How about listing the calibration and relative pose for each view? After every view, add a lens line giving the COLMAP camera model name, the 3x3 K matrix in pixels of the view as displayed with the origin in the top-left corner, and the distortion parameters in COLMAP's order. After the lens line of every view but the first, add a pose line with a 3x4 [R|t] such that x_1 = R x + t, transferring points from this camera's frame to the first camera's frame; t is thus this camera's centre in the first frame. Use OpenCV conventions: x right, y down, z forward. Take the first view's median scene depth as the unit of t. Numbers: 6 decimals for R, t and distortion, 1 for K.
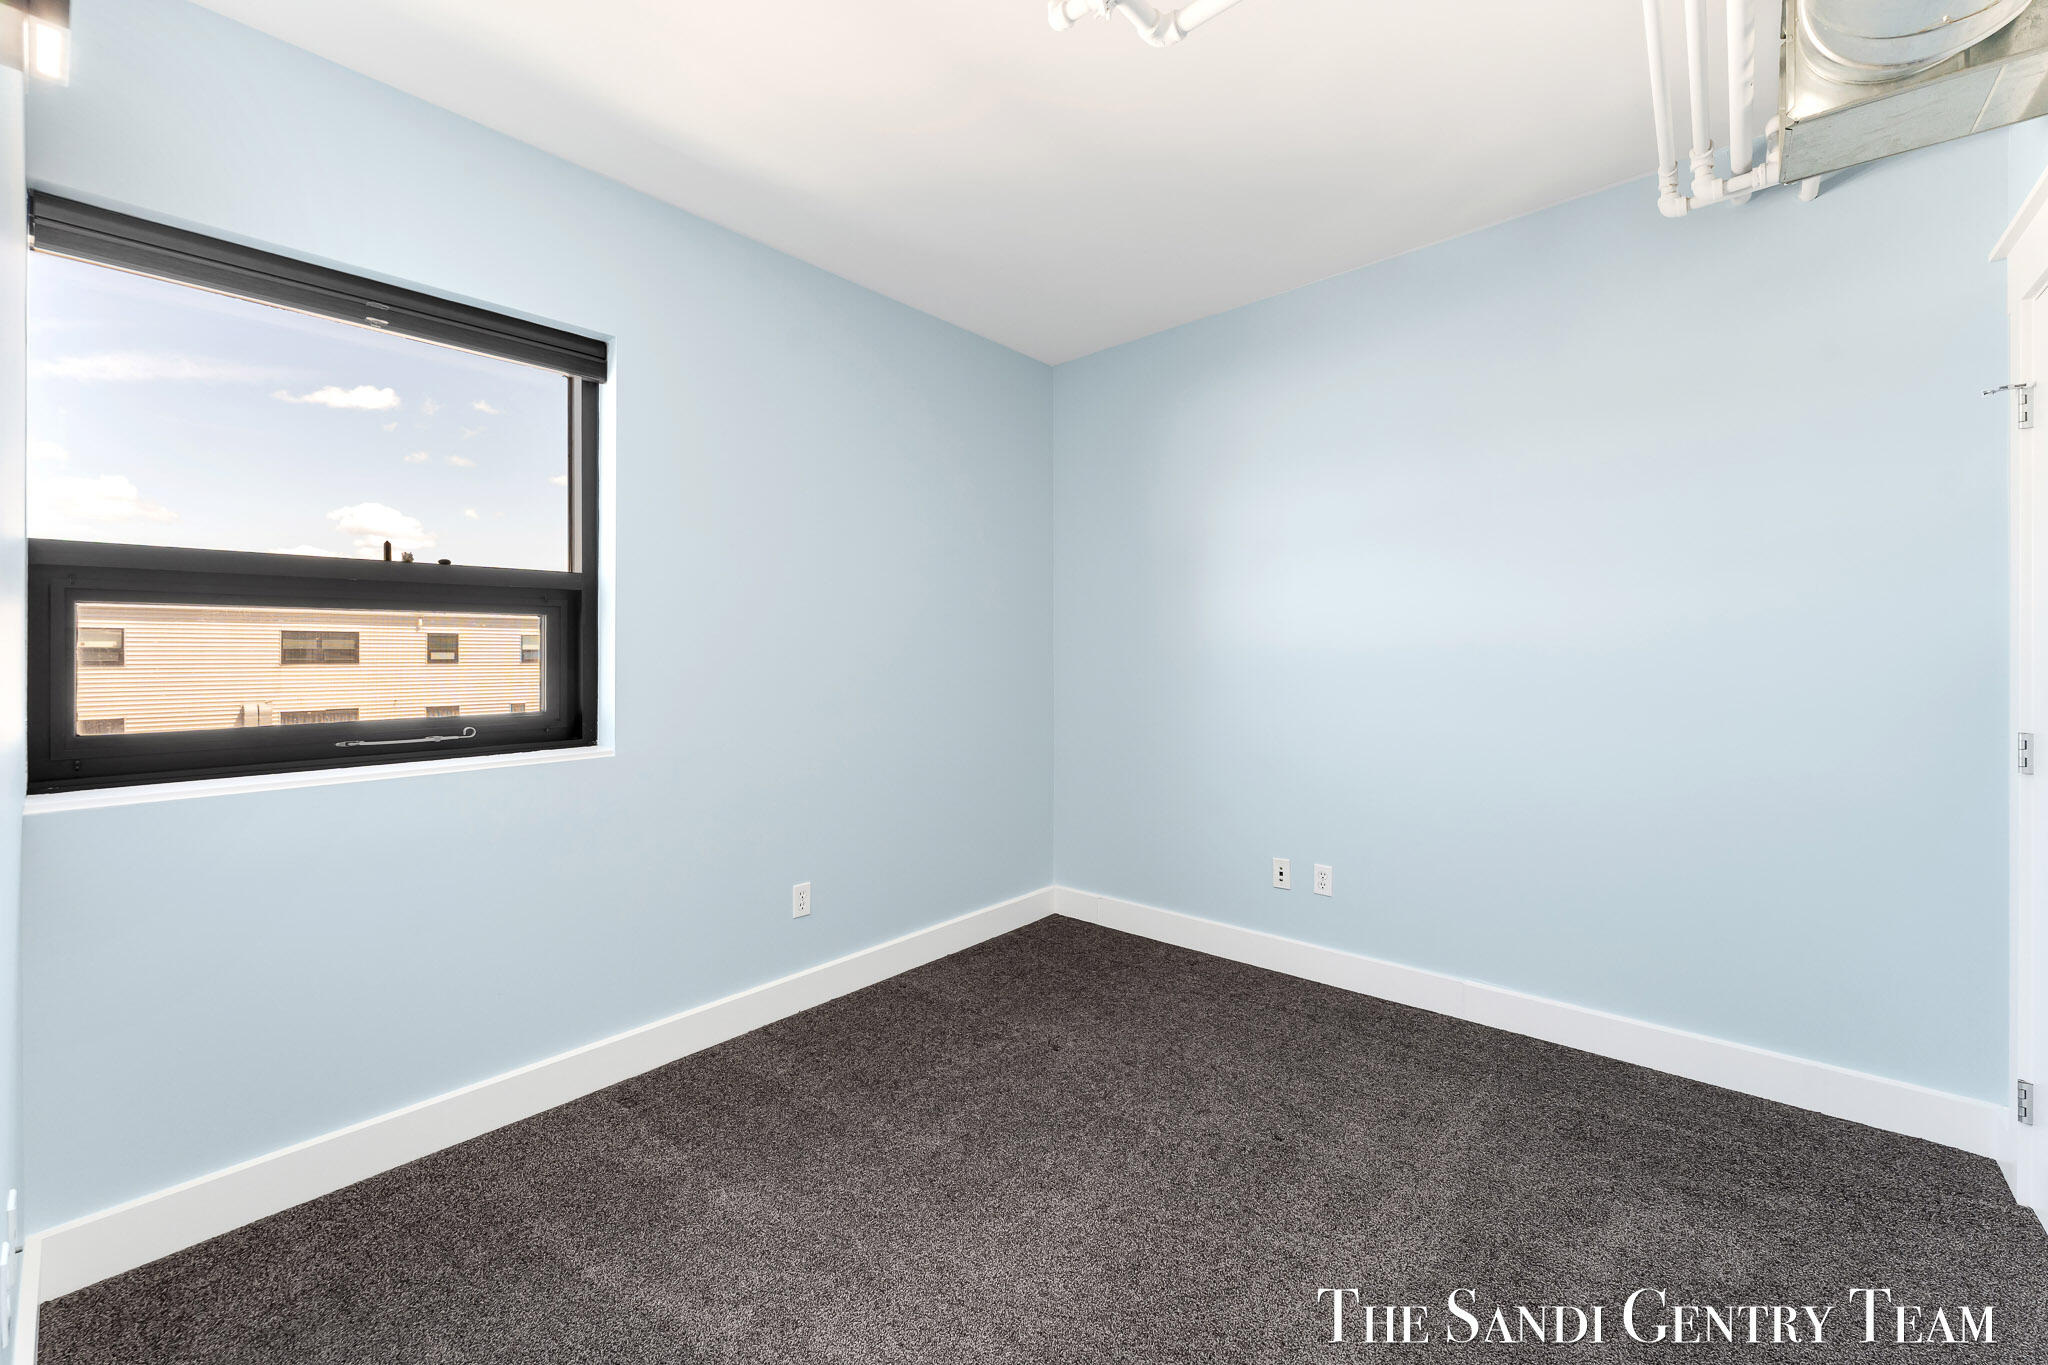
lens RADIAL K [[816.8, 0, 1026.8], [0, 816.8, 648.2], [0, 0, 1]] dist [-0.000940, -0.000130]
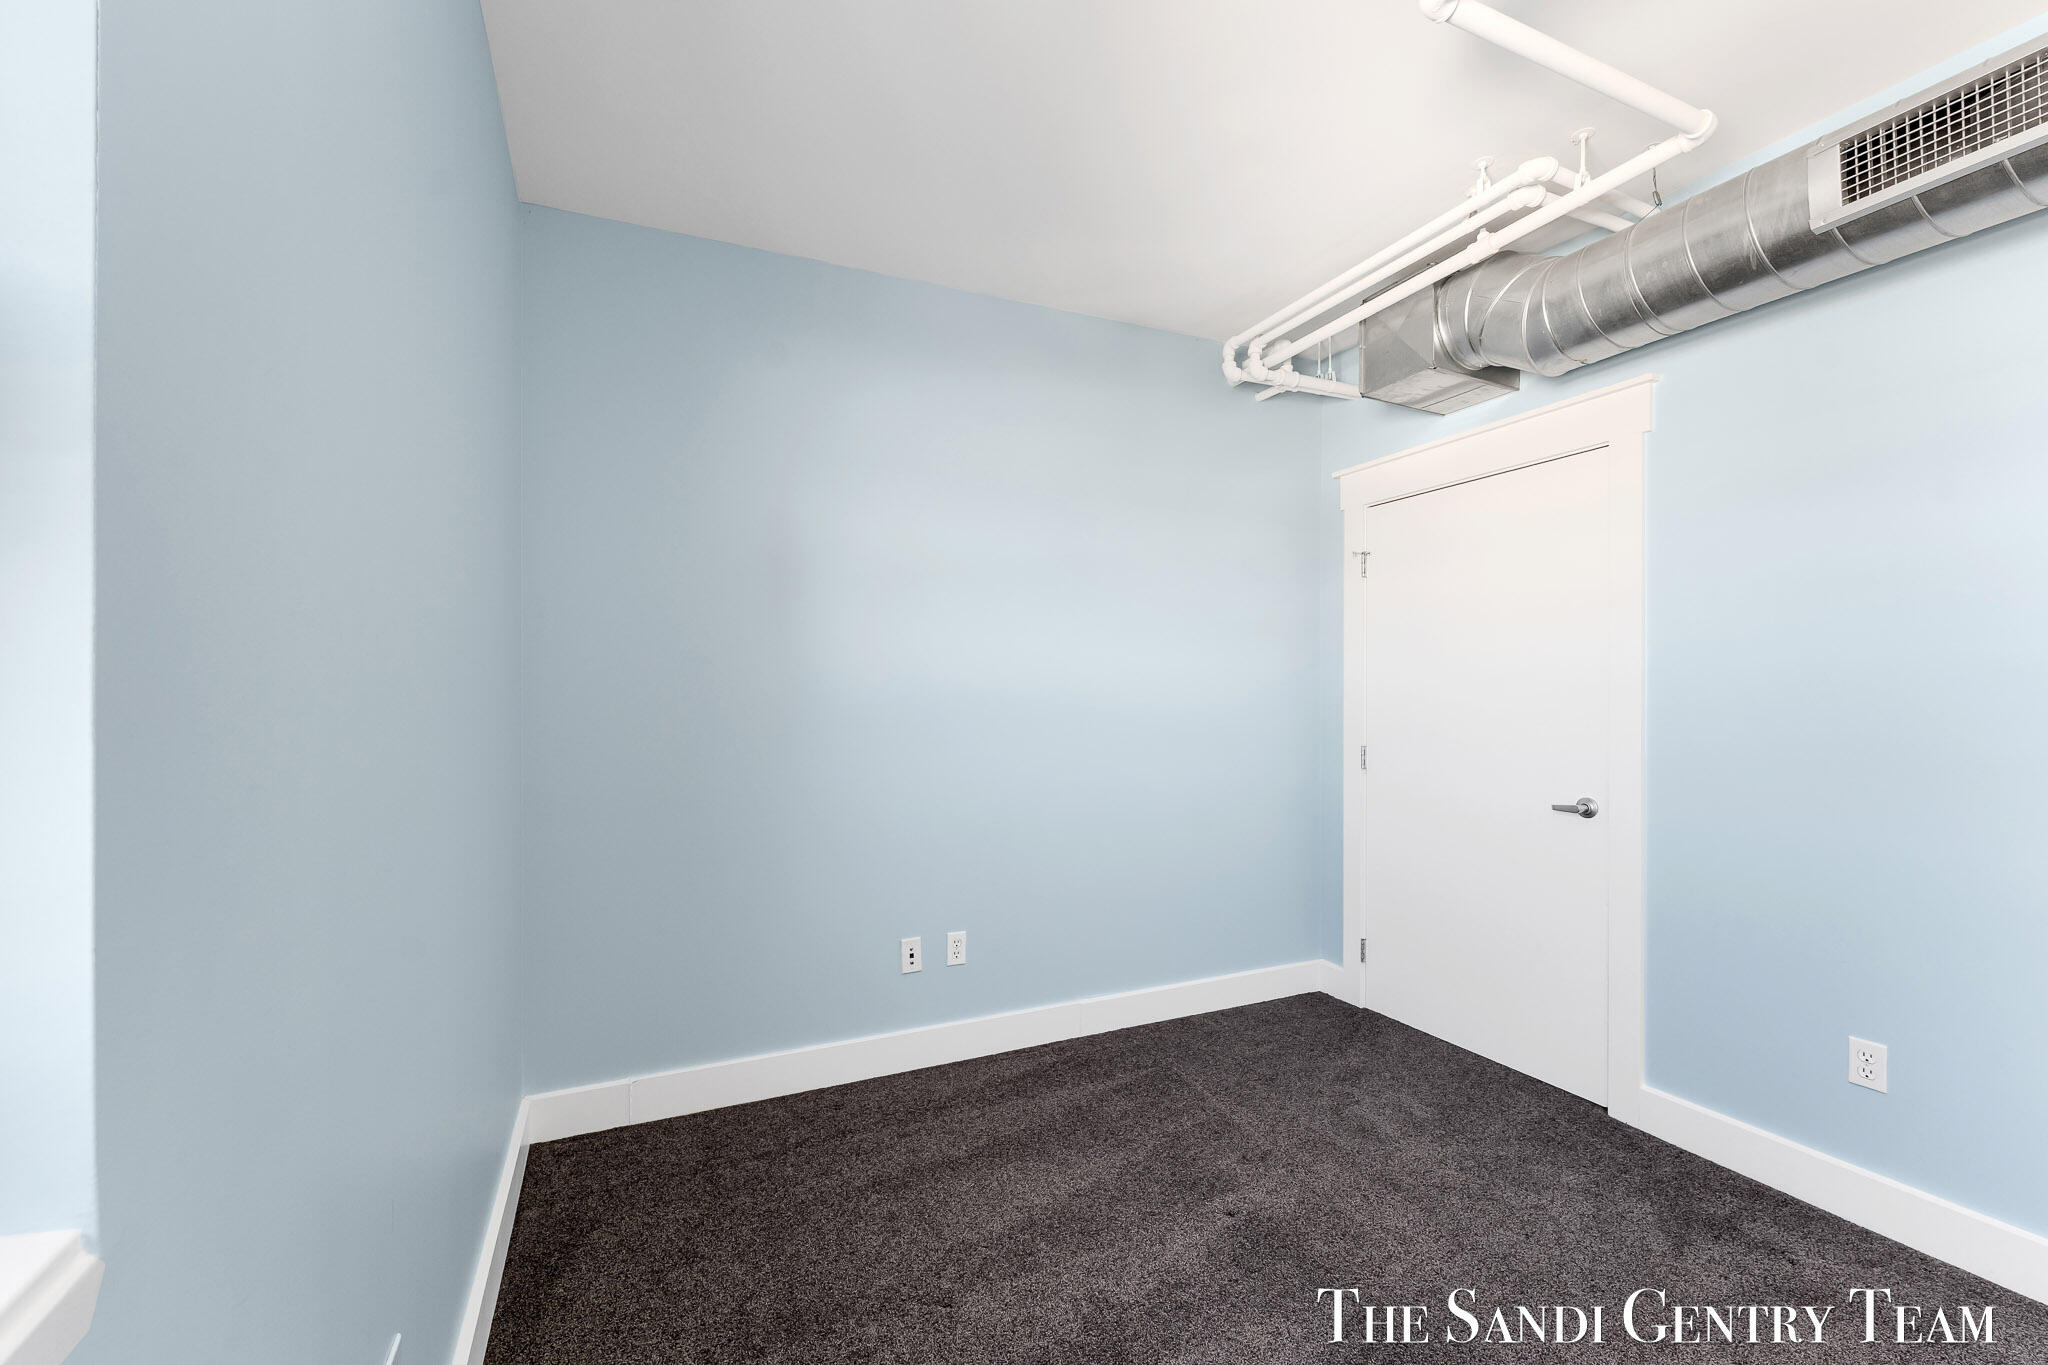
lens RADIAL K [[813.7, 0, 1011.7], [0, 813.7, 690.7], [0, 0, 1]] dist [-0.001599, -0.000240]
pose [[0.435141, 0.006021, 0.900342, -0.491222], [-0.004151, 0.999980, -0.004681, -0.004068], [-0.900353, -0.001701, 0.435157, 0.607918]]
